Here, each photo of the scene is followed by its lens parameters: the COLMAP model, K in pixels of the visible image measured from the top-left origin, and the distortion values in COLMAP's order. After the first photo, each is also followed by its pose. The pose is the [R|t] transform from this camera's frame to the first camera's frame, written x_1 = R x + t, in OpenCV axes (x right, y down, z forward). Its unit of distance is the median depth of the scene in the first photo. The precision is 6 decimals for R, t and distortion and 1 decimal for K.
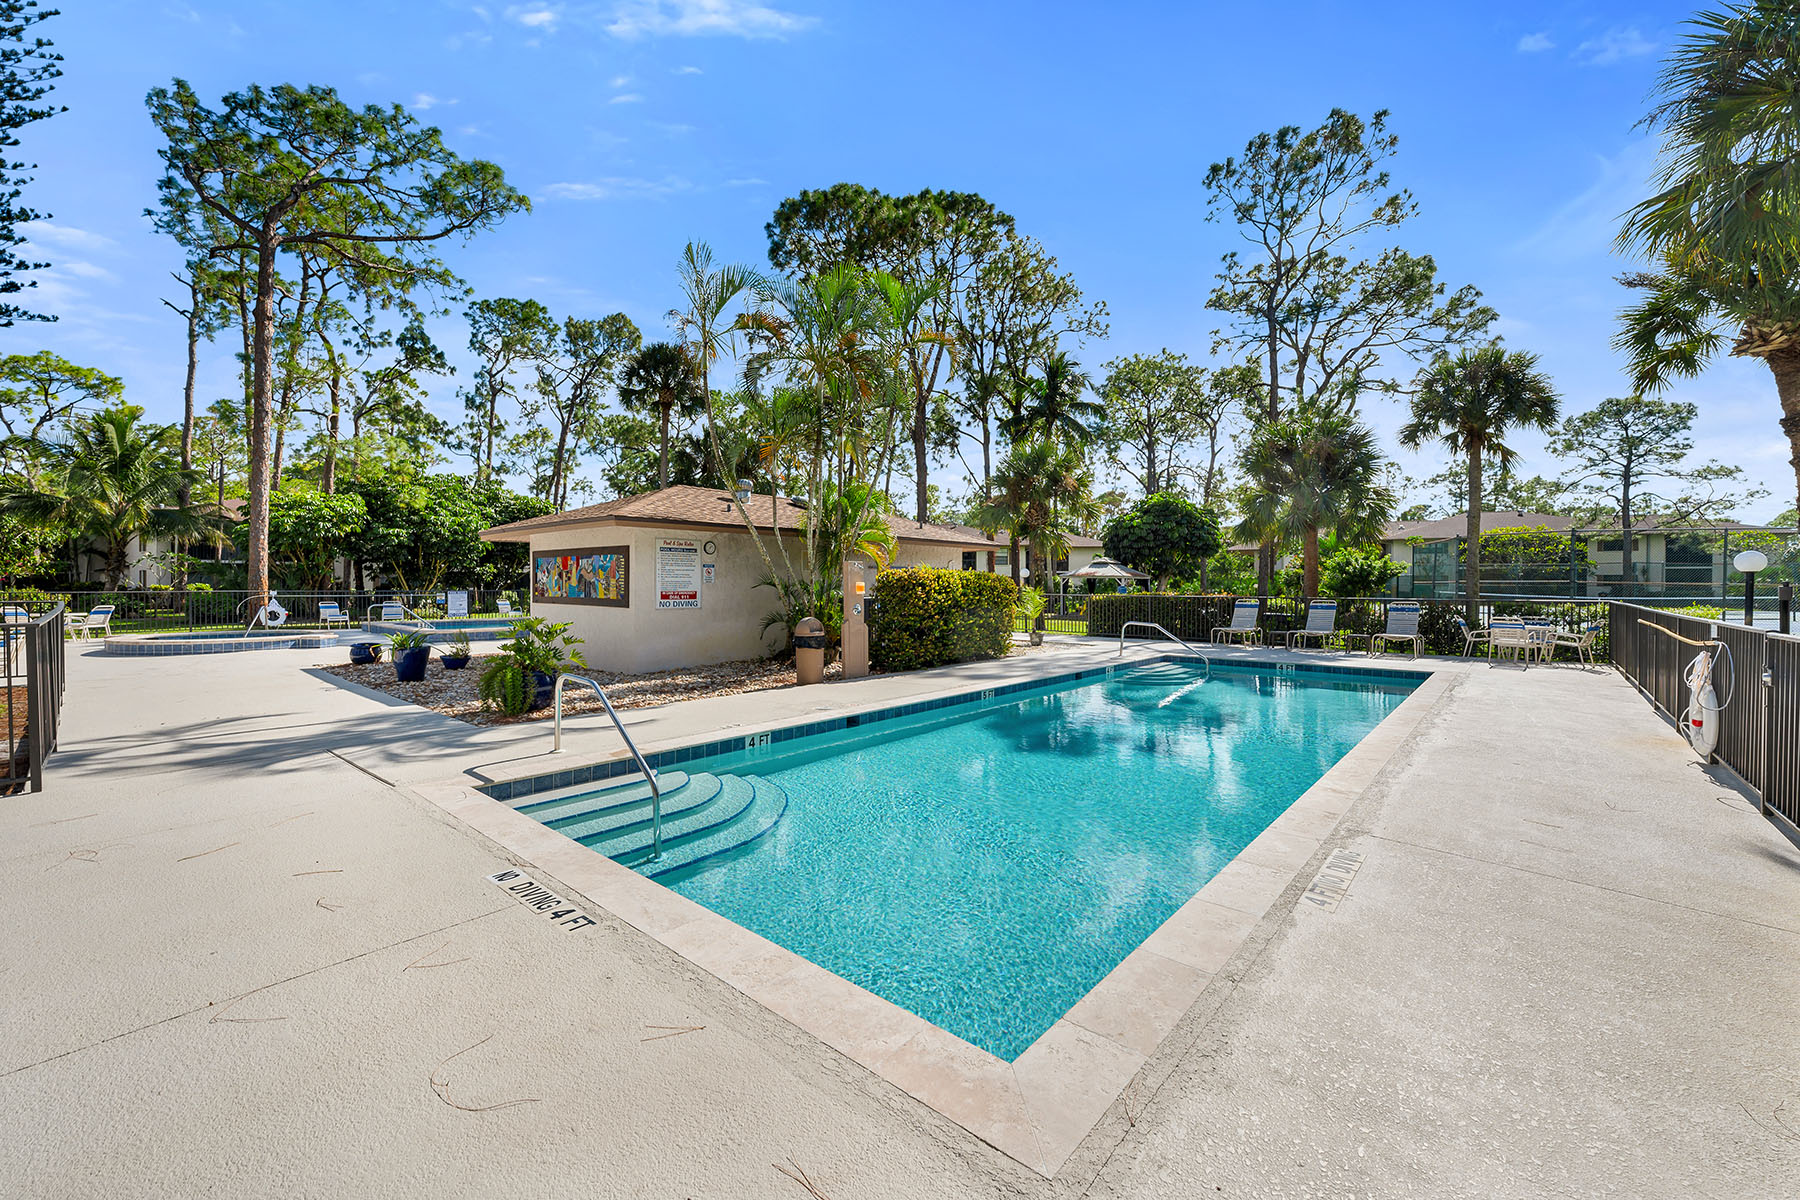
lens RADIAL K [[717.4, 0, 901.1], [0, 717.4, 597.7], [0, 0, 1]] dist [-0.000132, 0.000326]
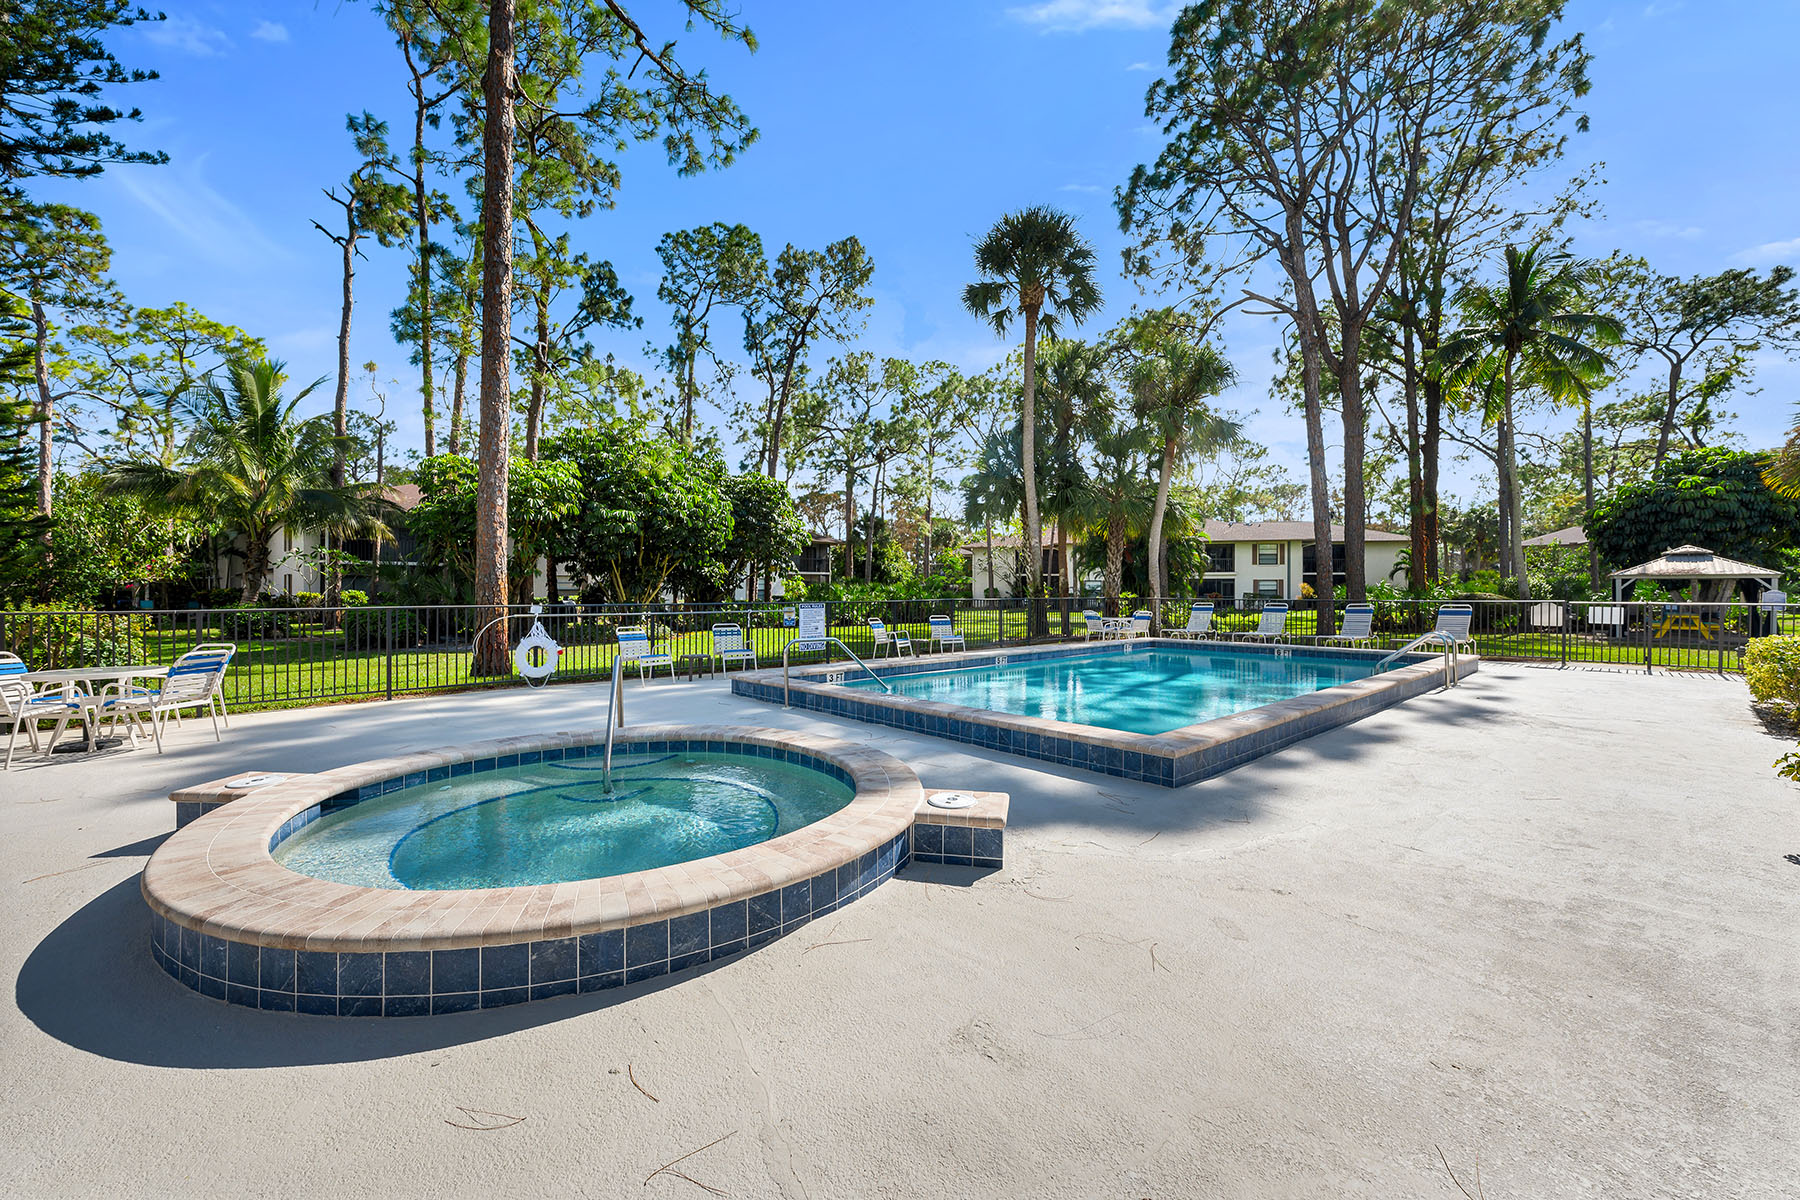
lens RADIAL K [[717.4, 0, 899.4], [0, 717.4, 597.5], [0, 0, 1]] dist [-0.000132, 0.000326]
pose [[0.994564, -0.000950, -0.104120, -0.327549], [0.000246, 0.999977, -0.006773, -0.006685], [0.104124, 0.006711, 0.994542, 0.306171]]
